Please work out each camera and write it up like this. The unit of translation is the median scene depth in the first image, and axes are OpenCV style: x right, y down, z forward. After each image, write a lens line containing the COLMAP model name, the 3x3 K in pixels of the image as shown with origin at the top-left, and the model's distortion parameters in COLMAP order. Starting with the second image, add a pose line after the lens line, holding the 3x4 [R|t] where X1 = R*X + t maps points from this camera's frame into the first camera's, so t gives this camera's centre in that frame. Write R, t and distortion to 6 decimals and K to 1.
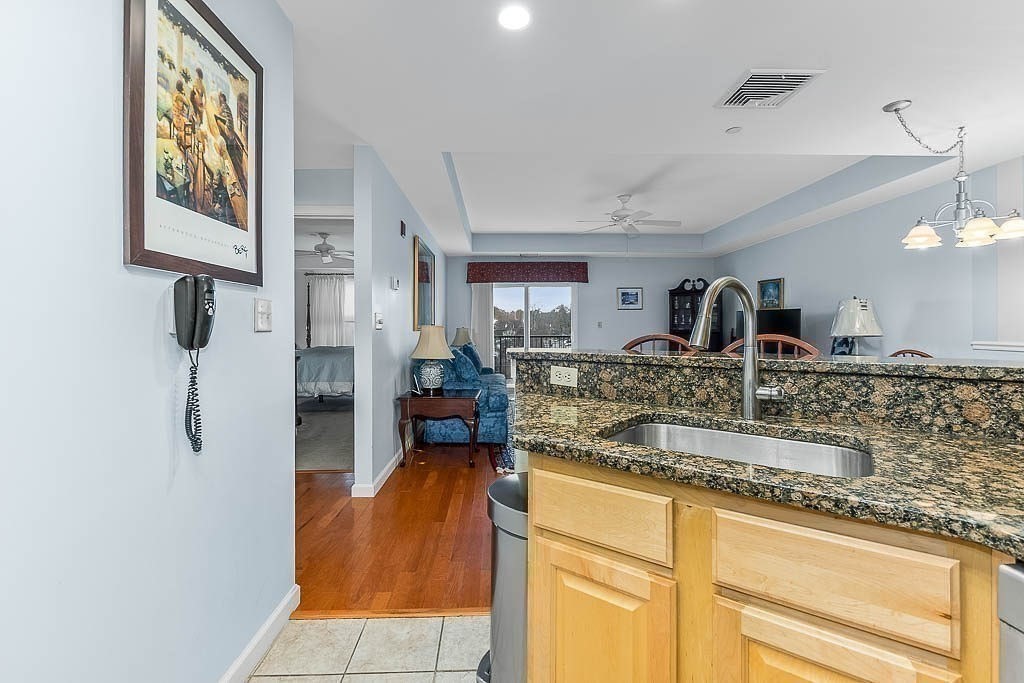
lens RADIAL K [[442.5, 0, 508.2], [0, 442.5, 324.6], [0, 0, 1]] dist [0.001978, -0.000075]
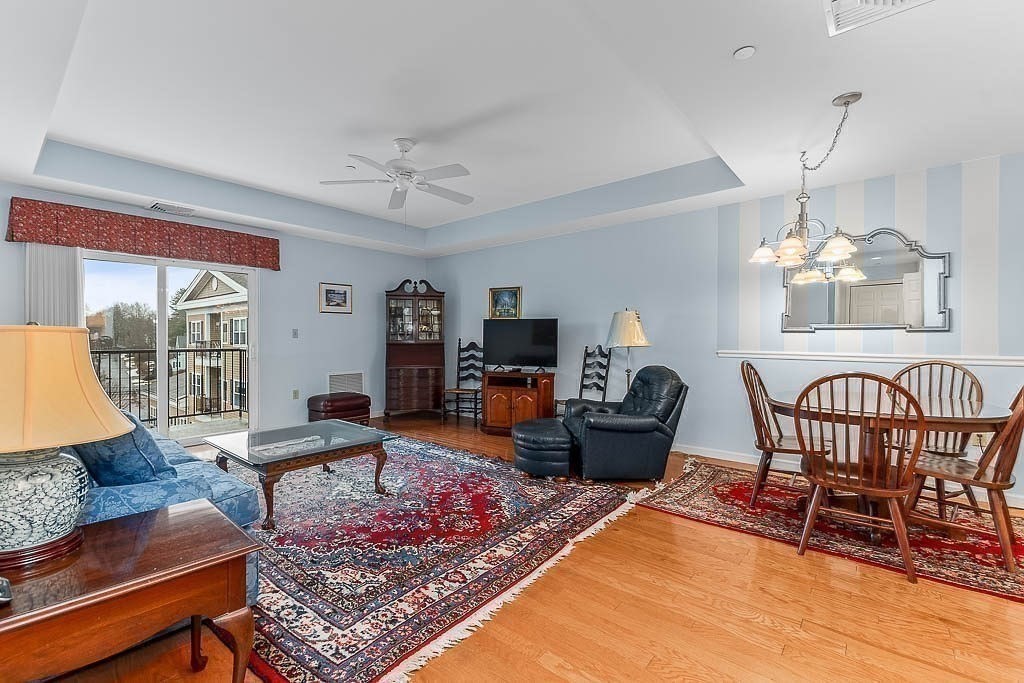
lens RADIAL K [[442.5, 0, 508.3], [0, 442.5, 342.2], [0, 0, 1]] dist [0.001978, -0.000075]
pose [[0.661777, -0.003351, 0.749693, -0.147923], [-0.008237, 0.999897, 0.011741, 0.005359], [-0.749656, -0.013945, 0.661681, 0.469312]]
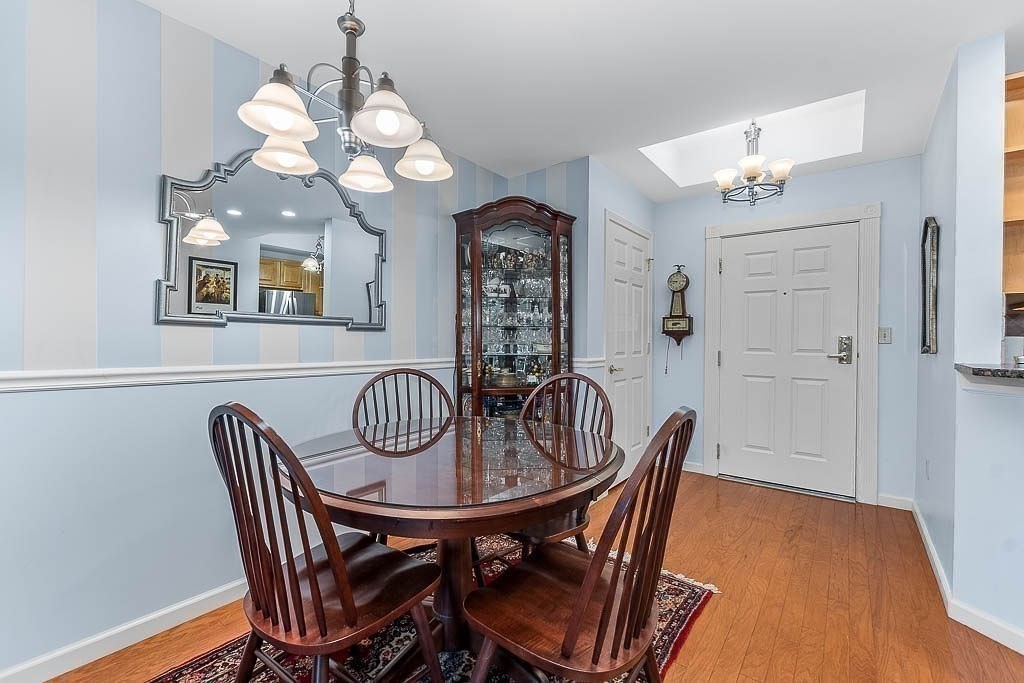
lens RADIAL K [[442.5, 0, 509.3], [0, 442.5, 342.2], [0, 0, 1]] dist [0.001978, -0.000075]
pose [[-0.777798, -0.003571, 0.628504, 0.337538], [-0.008888, 0.999946, -0.005317, 0.007222], [-0.628452, -0.009722, -0.777788, 0.724118]]
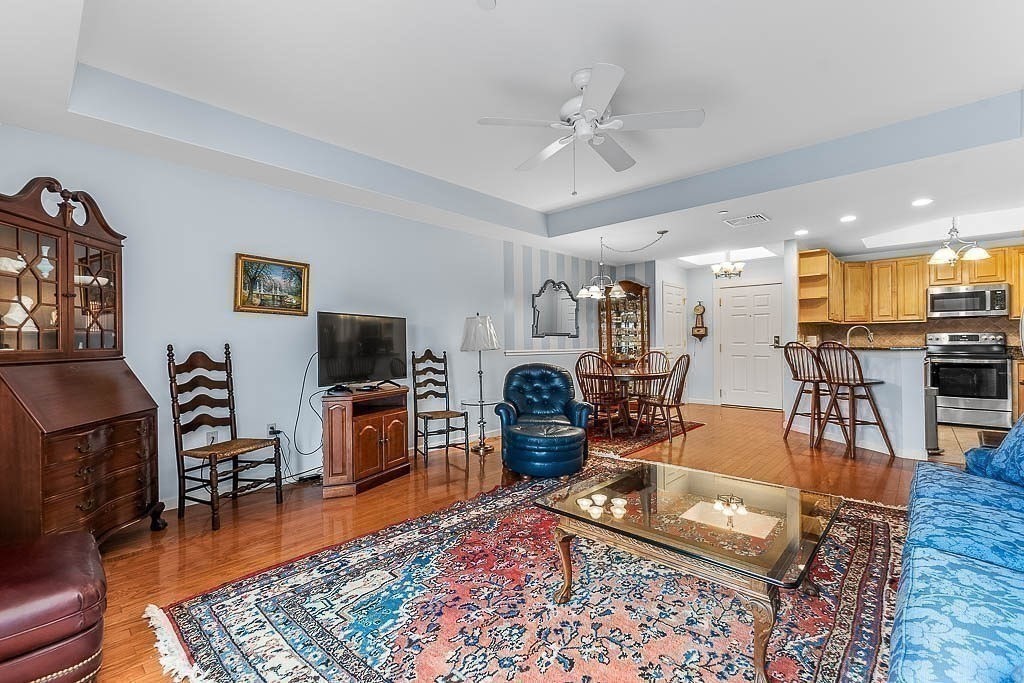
lens RADIAL K [[442.5, 0, 509.2], [0, 442.5, 340.5], [0, 0, 1]] dist [0.001978, -0.000075]
pose [[-0.713061, 0.012778, 0.700986, -0.024739], [0.007314, 0.999915, -0.010786, 0.014687], [-0.701064, -0.002564, -0.713094, 1.531188]]
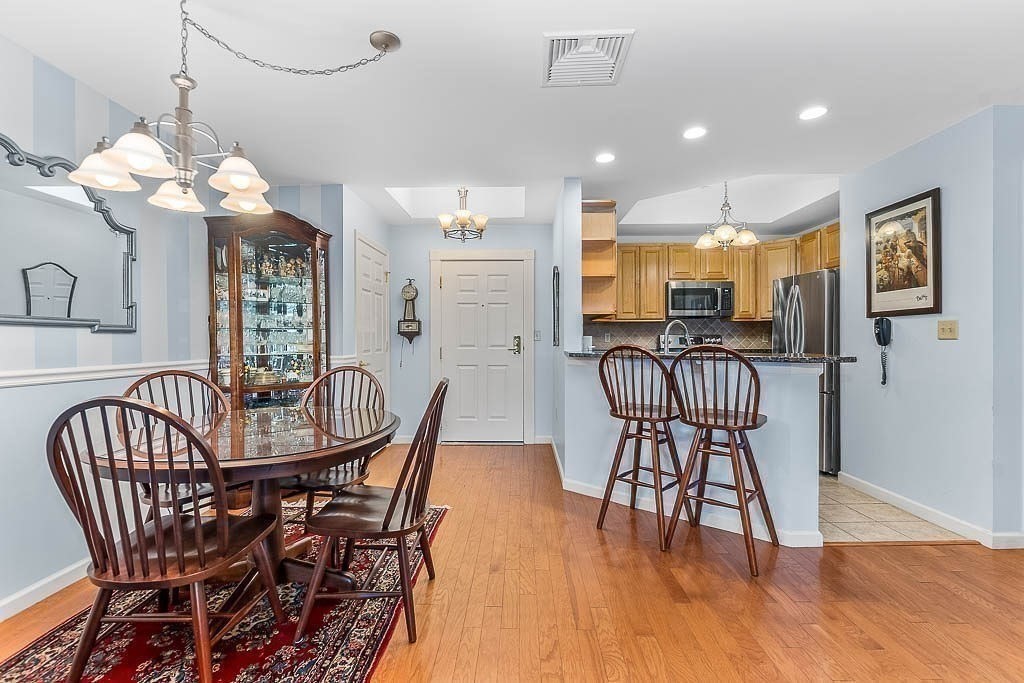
lens RADIAL K [[442.5, 0, 510.4], [0, 442.5, 339.7], [0, 0, 1]] dist [0.001978, -0.000075]
pose [[-0.998731, 0.007380, 0.049811, 0.329038], [0.006988, 0.999943, -0.008031, 0.007026], [-0.049868, -0.007673, -0.998726, 0.890276]]
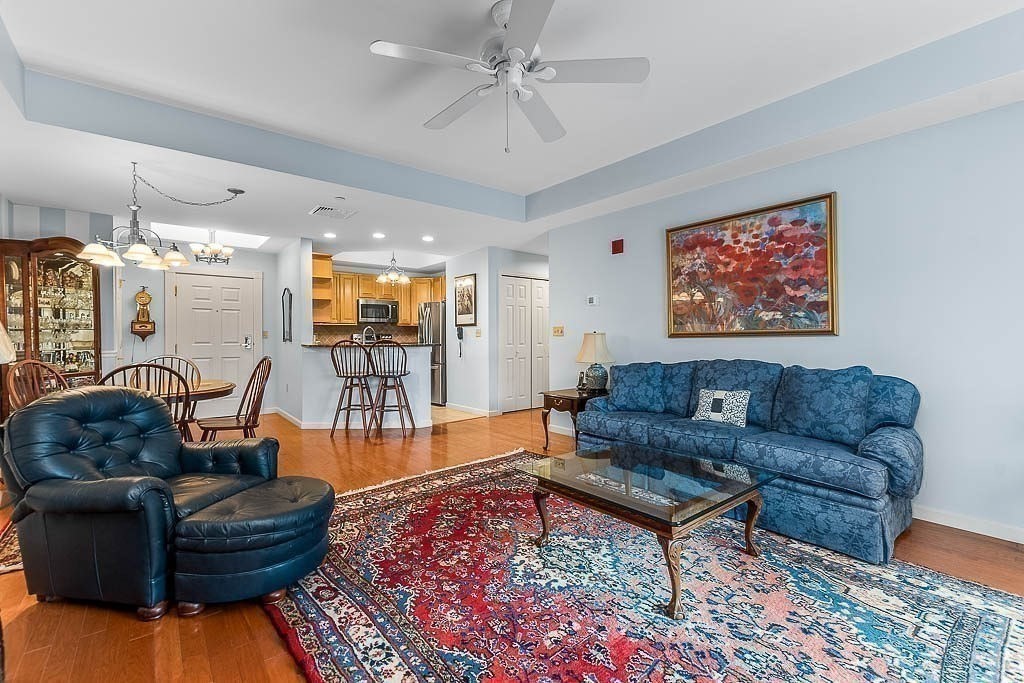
lens RADIAL K [[442.5, 0, 510.6], [0, 442.5, 337.0], [0, 0, 1]] dist [0.001978, -0.000075]
pose [[-0.790767, 0.011135, -0.612017, 0.552850], [0.014361, 0.999897, -0.000362, 0.008776], [0.611949, -0.009076, -0.790845, 1.425816]]
